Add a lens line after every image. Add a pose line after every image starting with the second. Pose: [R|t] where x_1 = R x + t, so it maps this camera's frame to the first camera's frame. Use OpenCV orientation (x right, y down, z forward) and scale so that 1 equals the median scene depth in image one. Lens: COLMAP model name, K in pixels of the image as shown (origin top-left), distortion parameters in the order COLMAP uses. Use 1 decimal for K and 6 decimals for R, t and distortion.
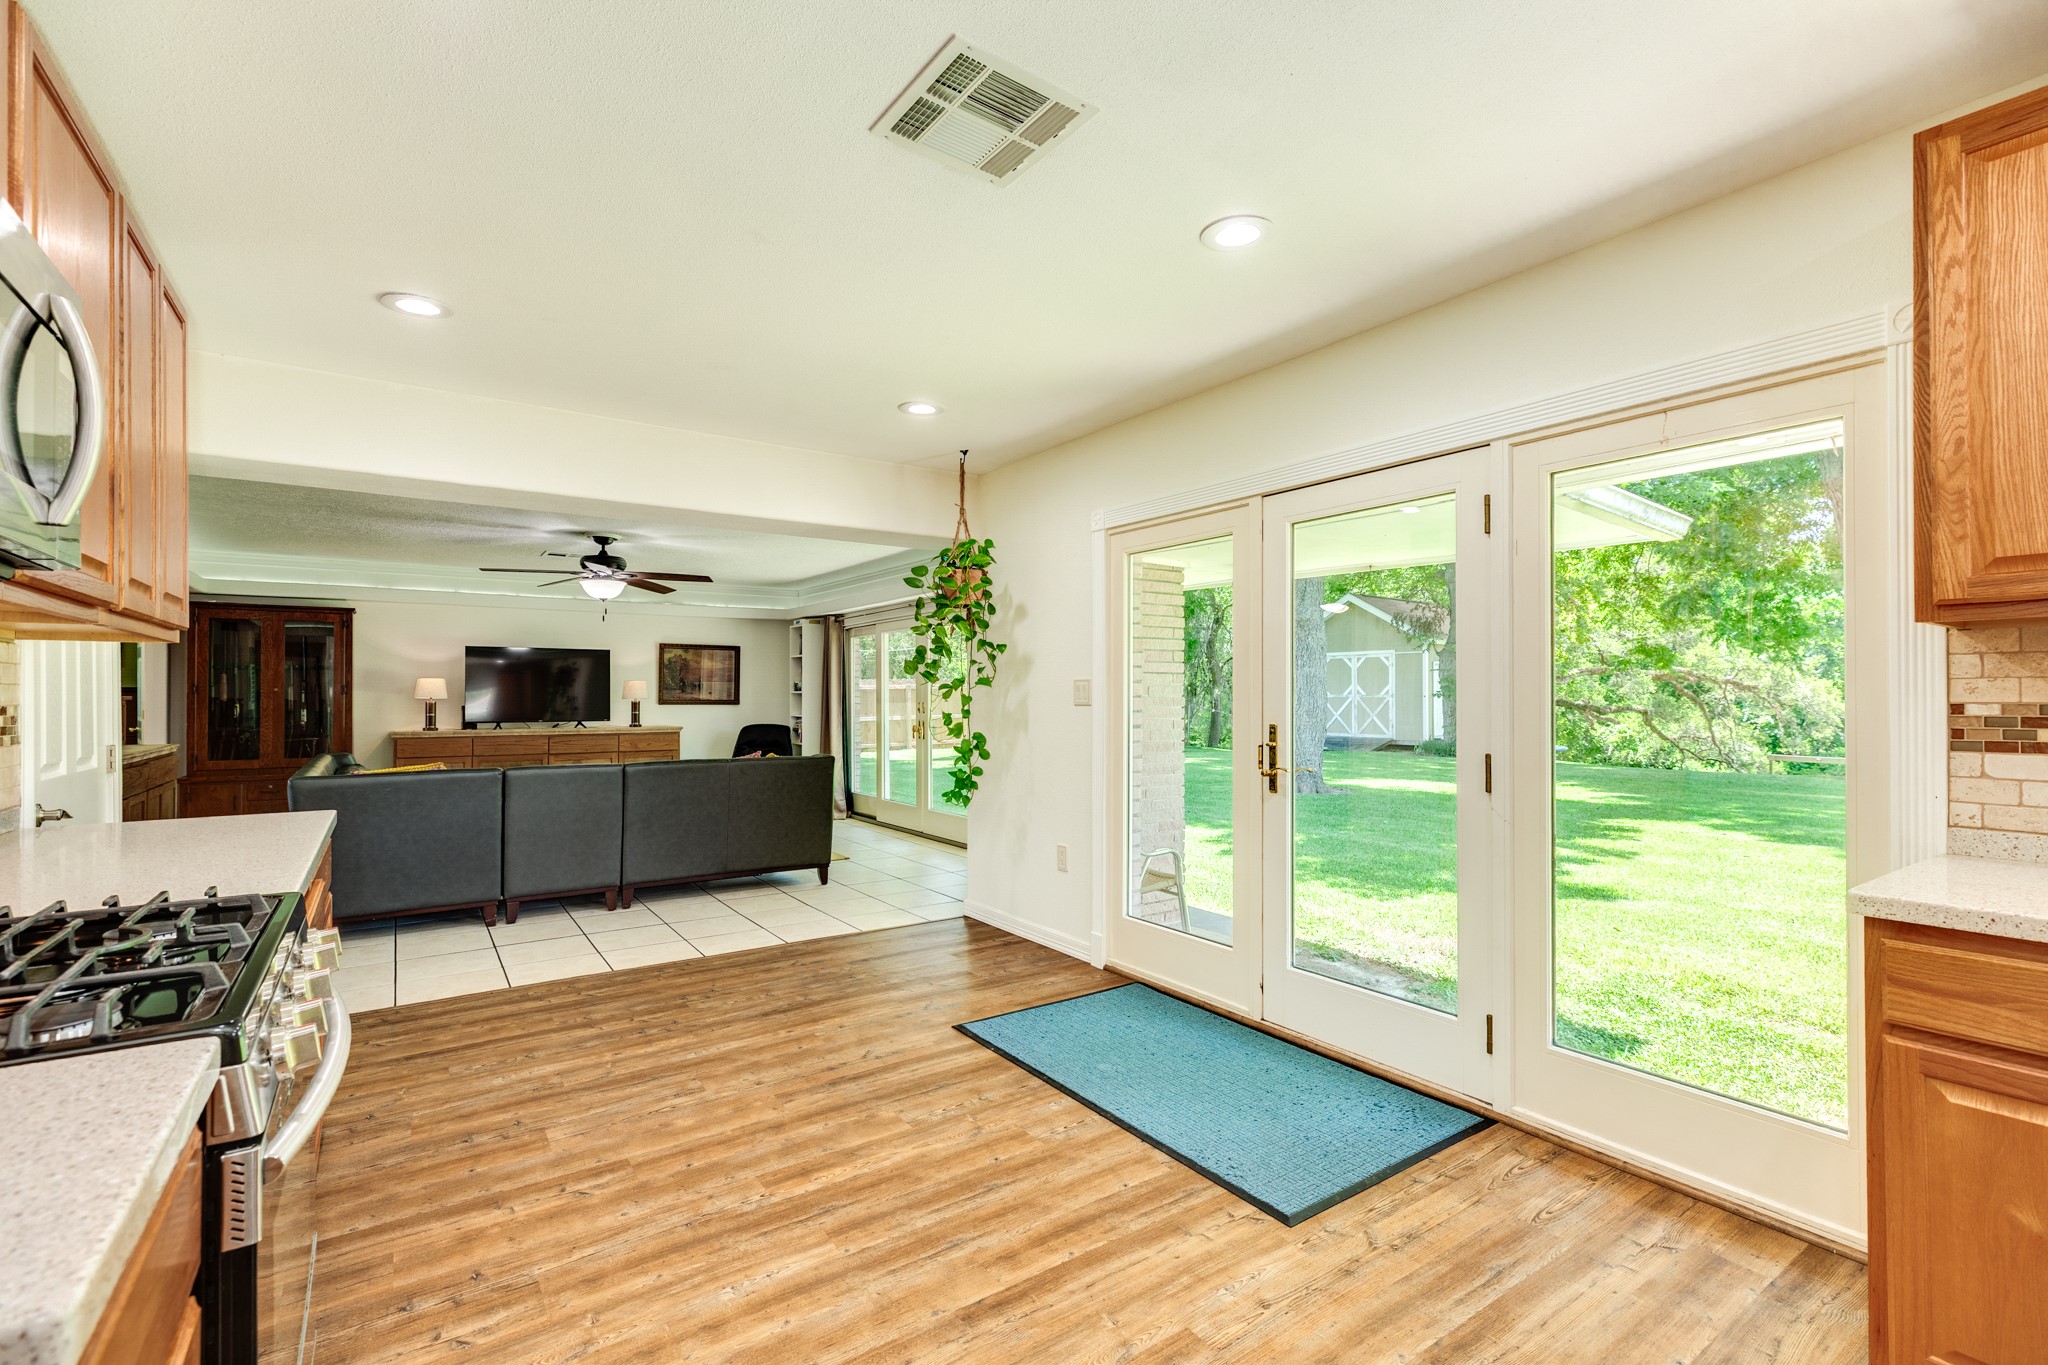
lens RADIAL K [[917.1, 0, 1026.9], [0, 917.1, 689.5], [0, 0, 1]] dist [0.008110, -0.001738]
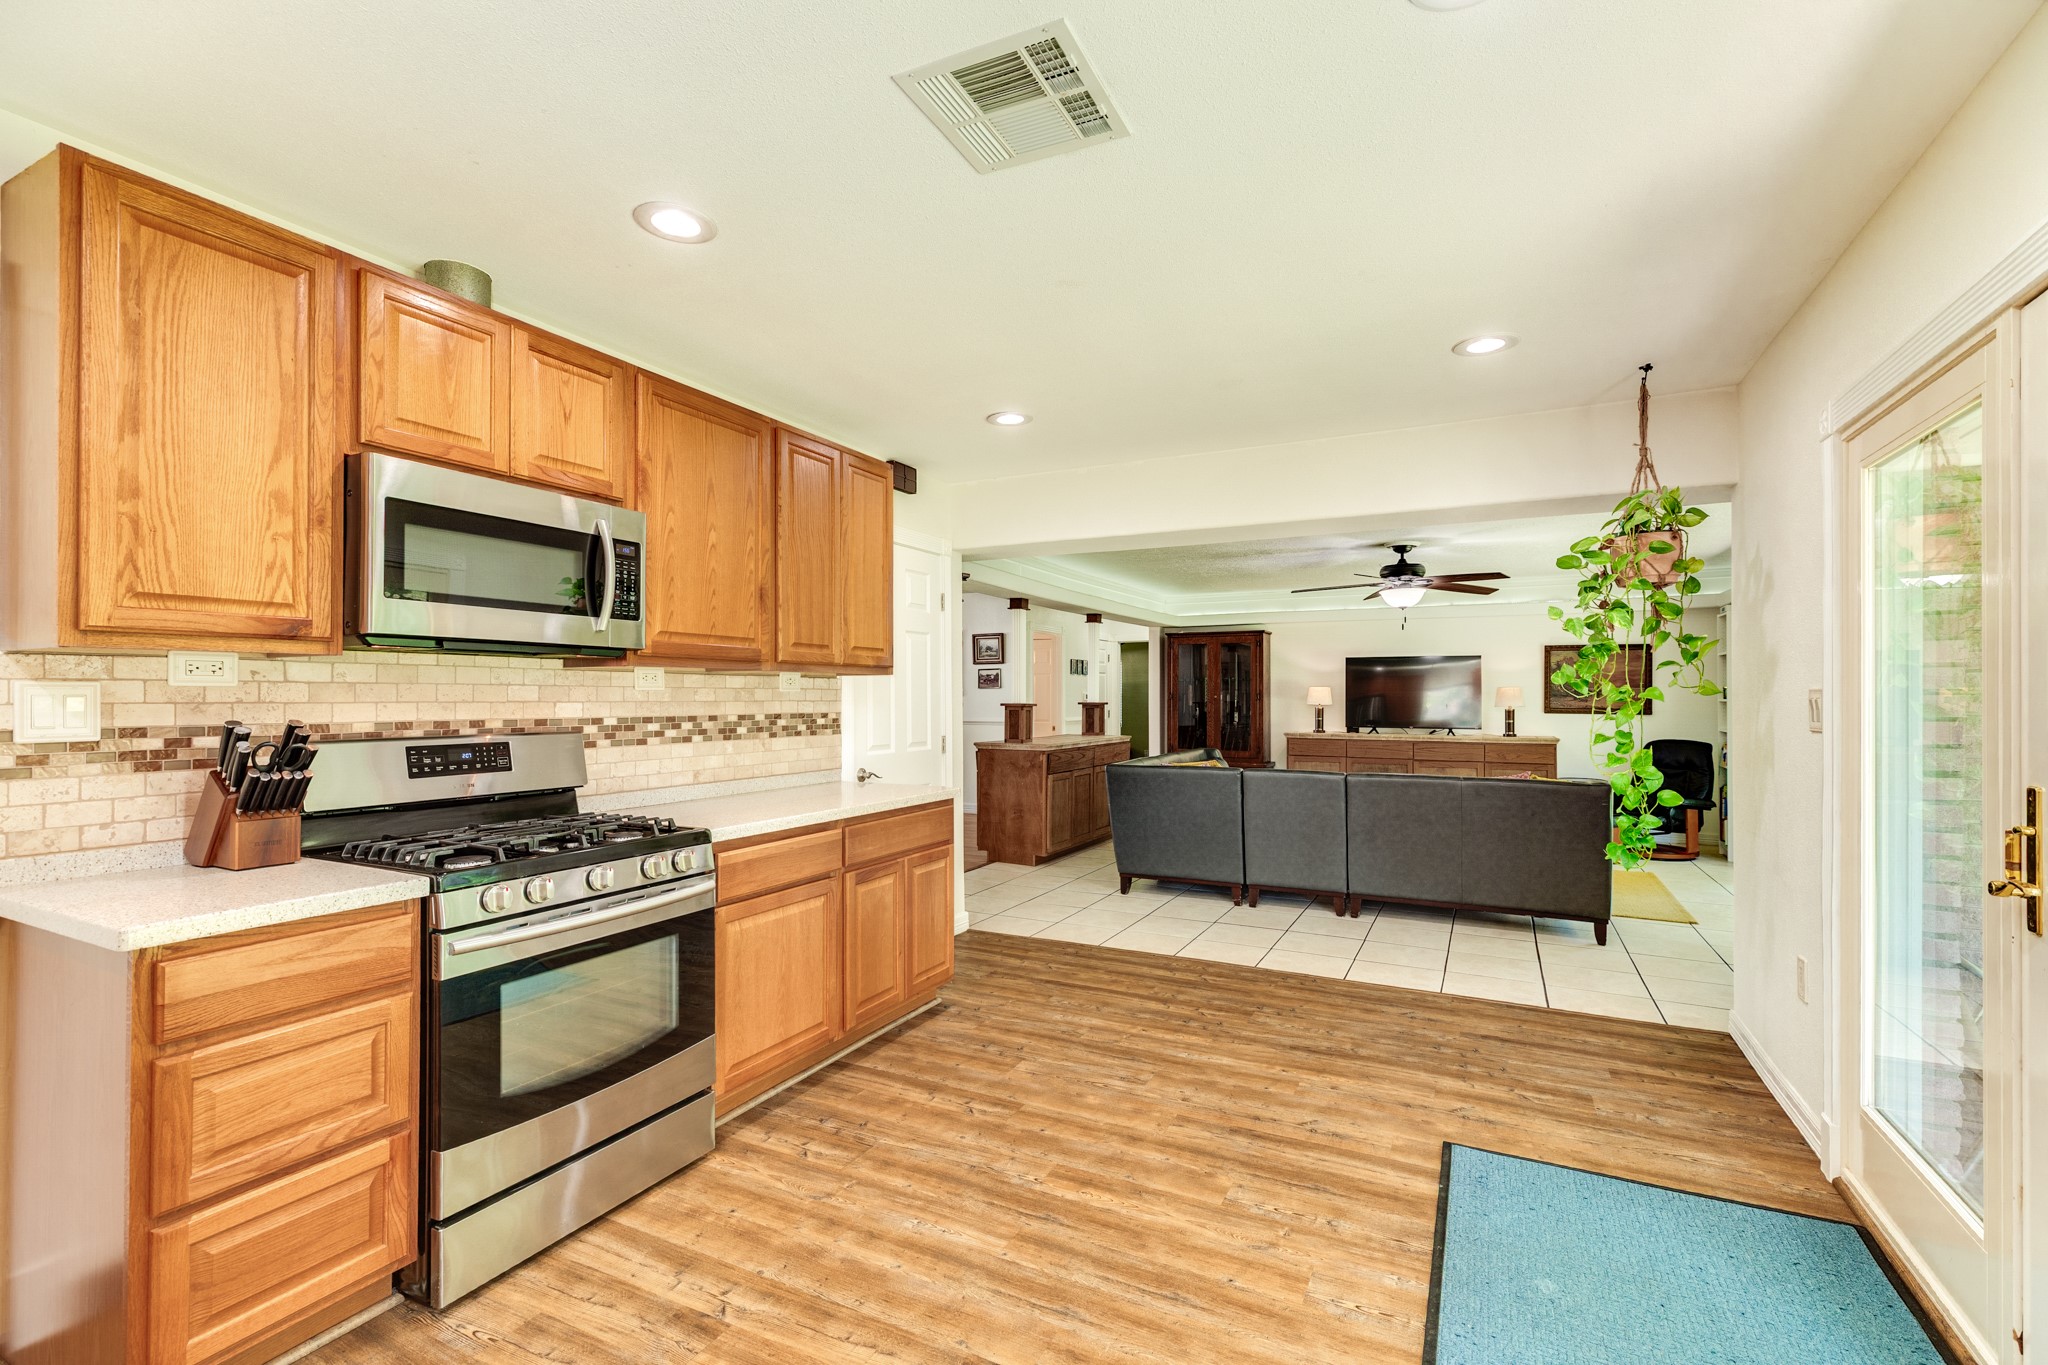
lens RADIAL K [[917.1, 0, 1017.8], [0, 917.1, 690.4], [0, 0, 1]] dist [0.008110, -0.001738]
pose [[0.469528, -0.004691, -0.882905, 0.482215], [0.002914, 0.999989, -0.003763, -0.013123], [0.882913, -0.000806, 0.469536, 0.350874]]
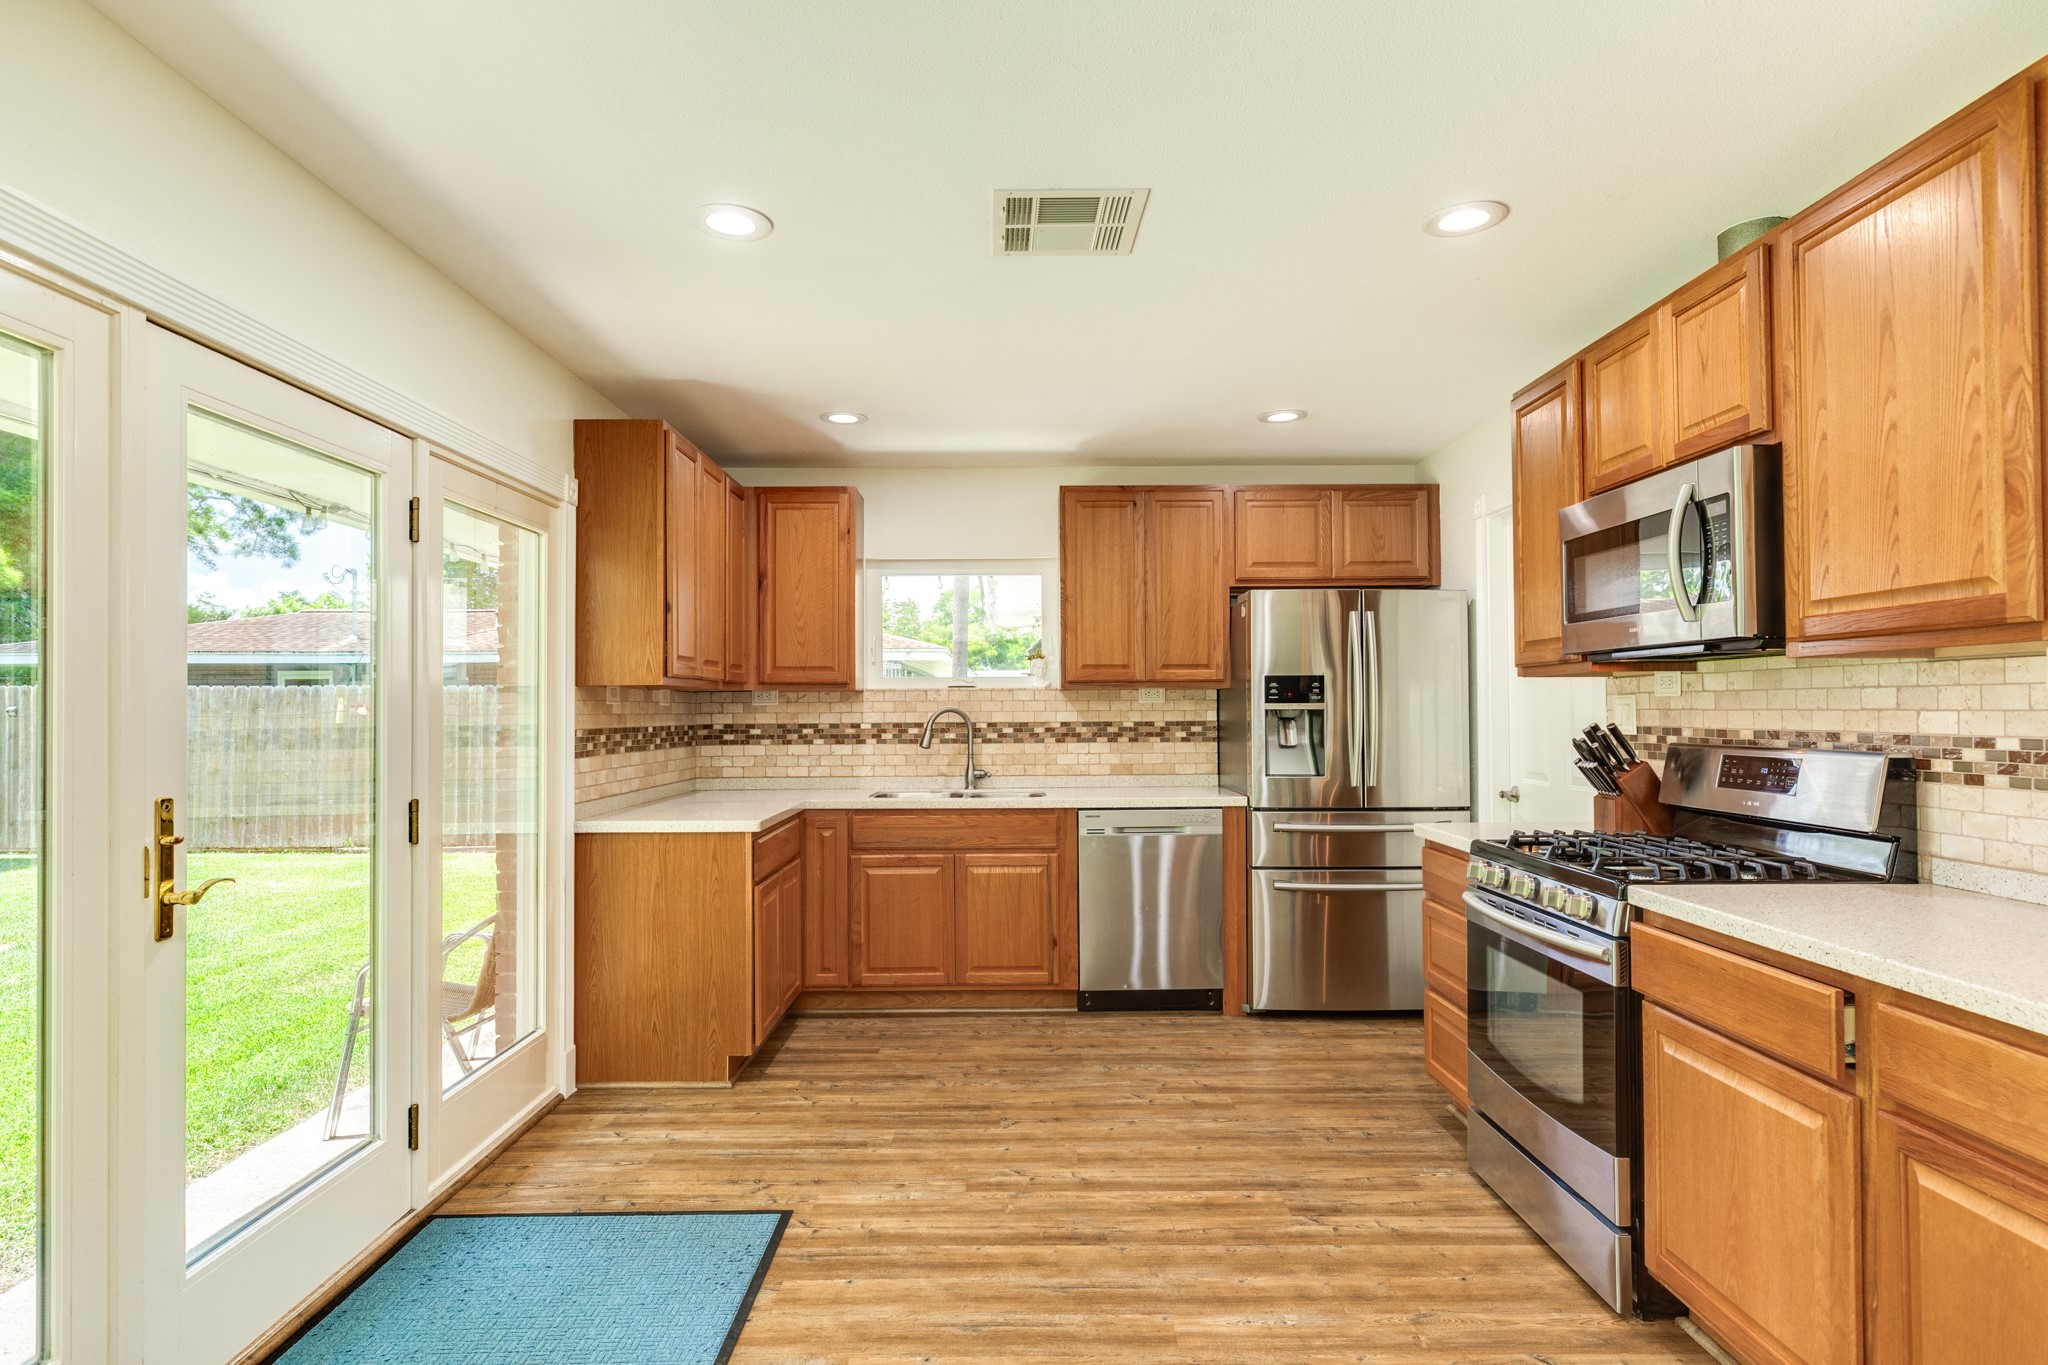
lens RADIAL K [[1093.3, 0, 1022.6], [0, 1093.3, 691.8], [0, 0, 1]] dist [0.001423, 0.000065]
pose [[-0.826663, 0.015126, 0.562494, -0.474132], [0.003509, 0.999758, -0.021728, -0.004770], [-0.562686, -0.015988, -0.826516, 1.338599]]
